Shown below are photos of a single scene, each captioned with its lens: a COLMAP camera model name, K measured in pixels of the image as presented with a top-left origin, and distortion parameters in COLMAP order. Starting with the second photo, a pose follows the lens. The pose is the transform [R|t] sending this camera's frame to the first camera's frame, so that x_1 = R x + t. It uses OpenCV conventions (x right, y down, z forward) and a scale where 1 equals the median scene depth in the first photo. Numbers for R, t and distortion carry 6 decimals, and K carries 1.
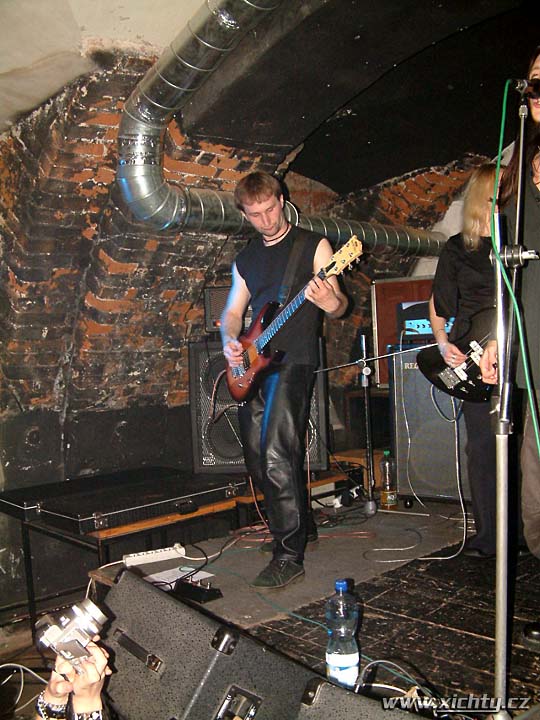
lens RADIAL K [[764.5, 0, 270.0], [0, 764.5, 360.0], [0, 0, 1]] dist [-0.213224, 0.155102]
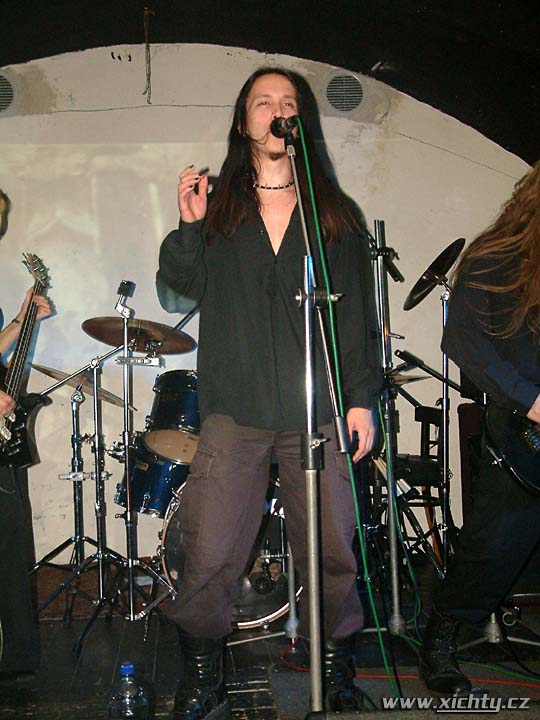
lens RADIAL K [[1182.3, 0, 270.0], [0, 1182.3, 360.0], [0, 0, 1]] dist [0.124453, 0.092816]
pose [[0.633950, 0.027610, 0.772881, -0.447985], [0.028667, 0.997837, -0.059160, 0.020525], [-0.772843, 0.059660, 0.631787, -0.002690]]
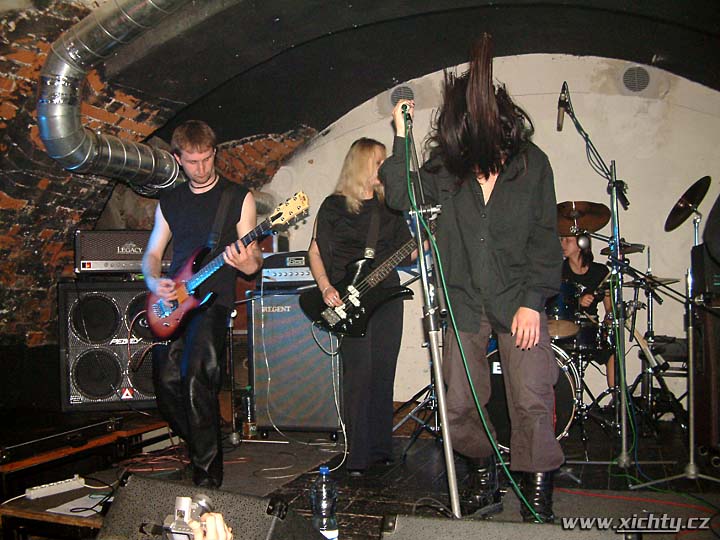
lens RADIAL K [[764.5, 0, 360.0], [0, 764.5, 270.0], [0, 0, 1]] dist [-0.213224, 0.155102]
pose [[0.893360, 0.039025, 0.447644, -0.224382], [-0.006323, 0.997215, -0.074317, 0.036909], [-0.449298, 0.063561, 0.891118, -0.072312]]
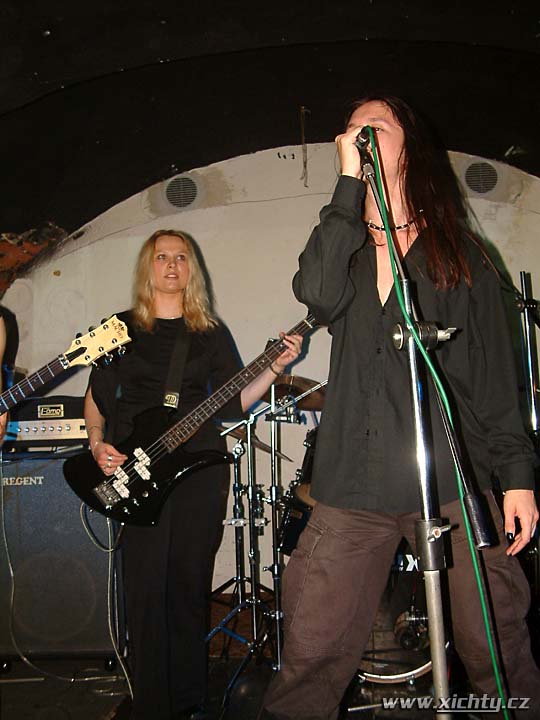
lens RADIAL K [[824.0, 0, 270.0], [0, 824.0, 360.0], [0, 0, 1]] dist [-0.138178, 0.032224]
pose [[0.766606, 0.068366, 0.638469, -0.162785], [0.017286, 0.991758, -0.126950, -0.004447], [-0.641886, 0.108357, 0.759106, 0.216757]]
